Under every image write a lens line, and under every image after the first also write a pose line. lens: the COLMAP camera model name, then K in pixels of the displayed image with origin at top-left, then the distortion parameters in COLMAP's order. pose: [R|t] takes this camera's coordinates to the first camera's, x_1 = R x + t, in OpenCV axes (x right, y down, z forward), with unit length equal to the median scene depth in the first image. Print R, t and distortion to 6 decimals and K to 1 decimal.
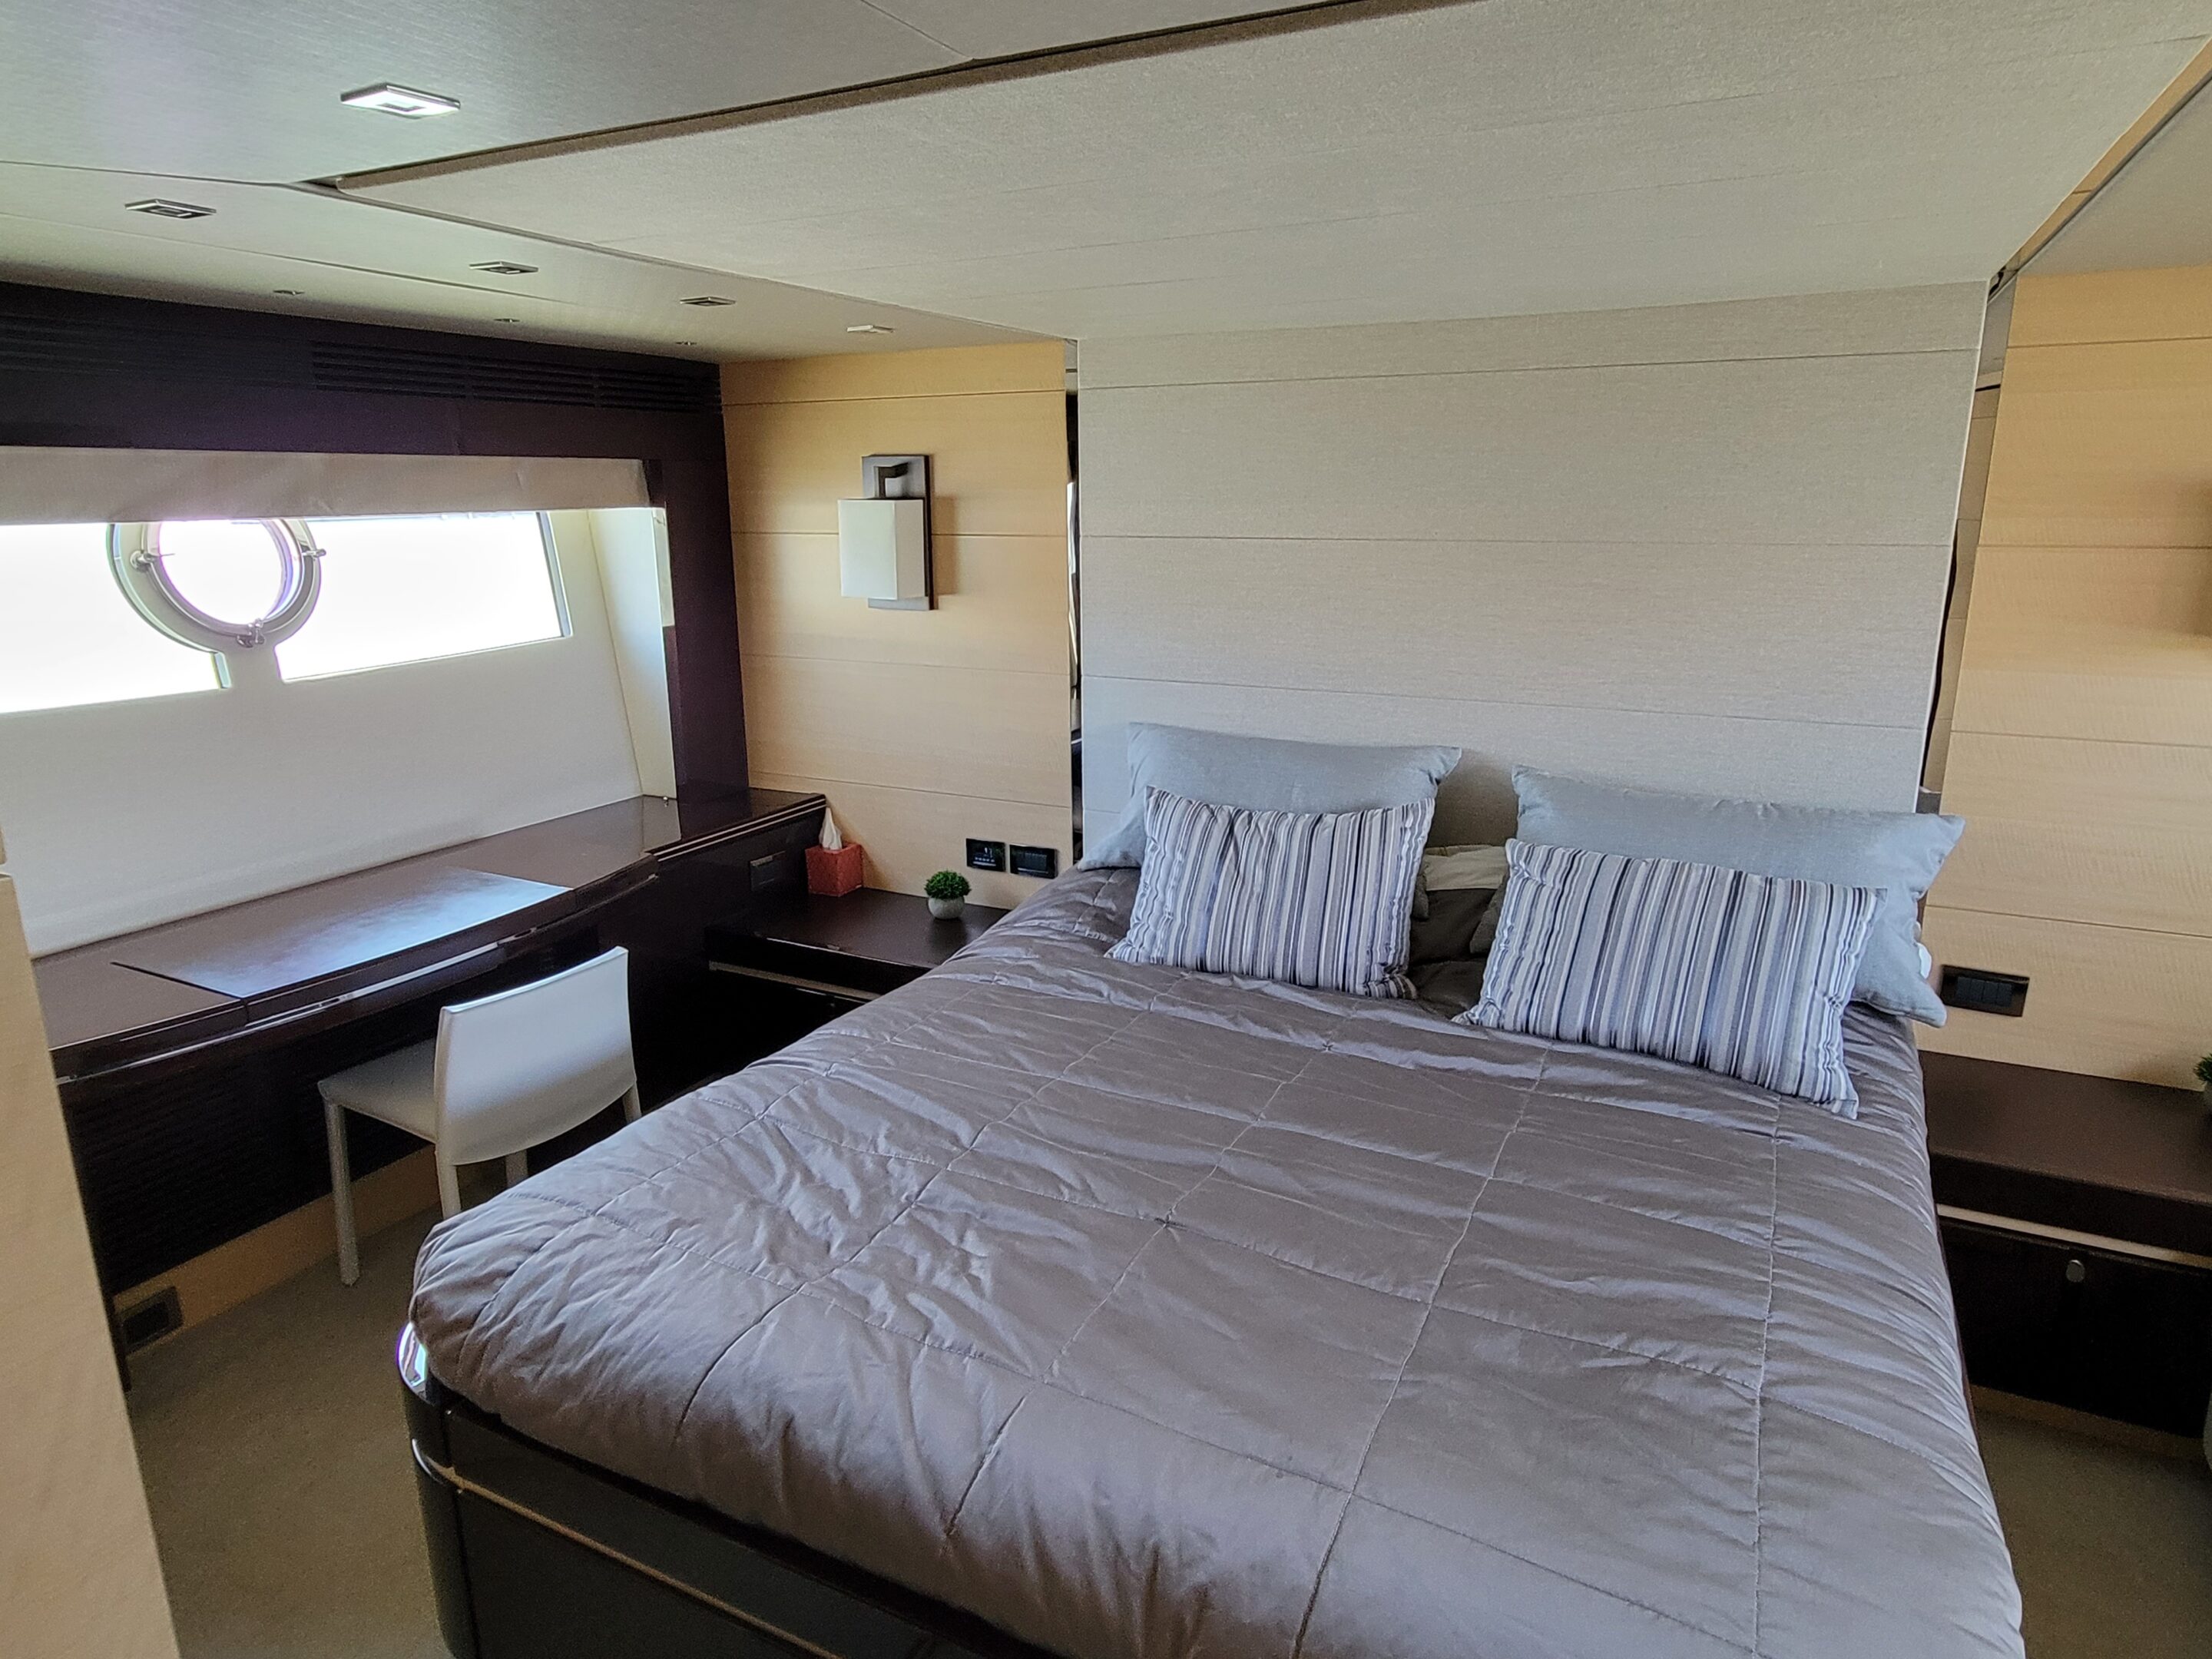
lens RADIAL K [[1339.9, 0, 1106.0], [0, 1339.9, 829.5], [0, 0, 1]] dist [0.000434, -0.001368]
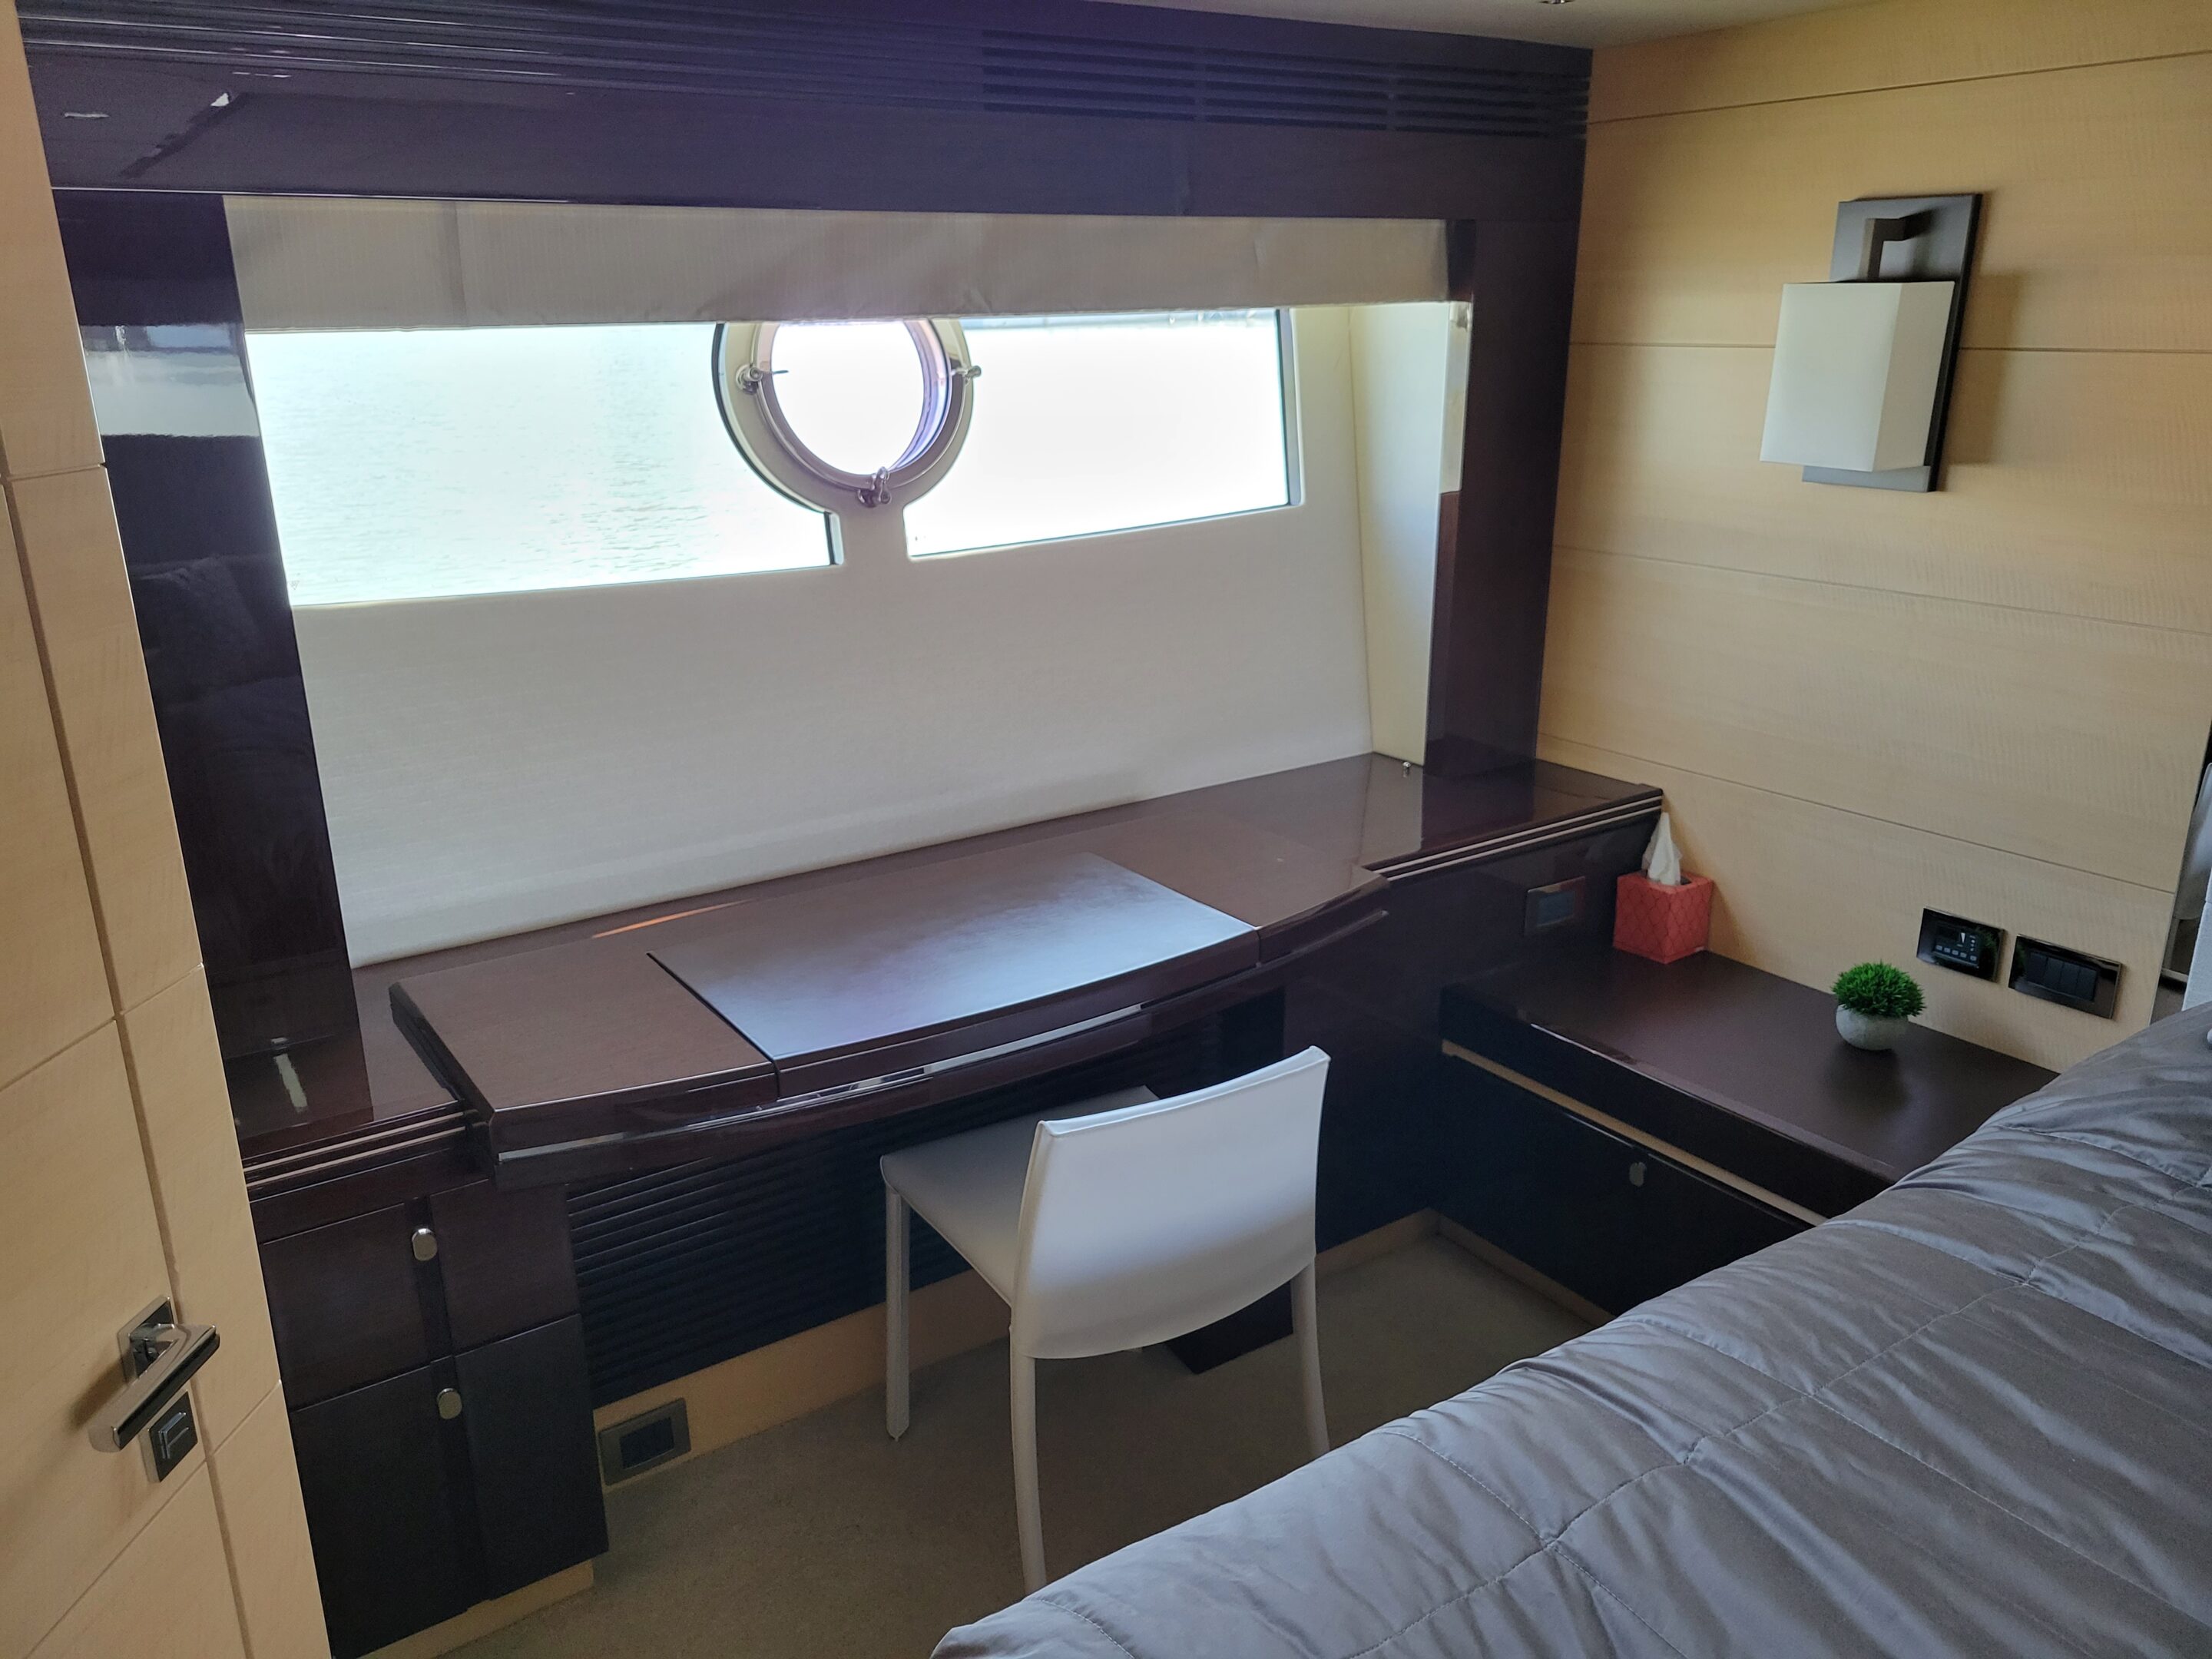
lens RADIAL K [[1652.7, 0, 1109.0], [0, 1652.7, 847.4], [0, 0, 1]] dist [0.042691, -0.006888]
pose [[0.884139, 0.143924, -0.444504, -0.105301], [-0.109553, 0.988711, 0.102224, -0.055333], [0.454198, -0.041683, 0.889925, 0.246025]]
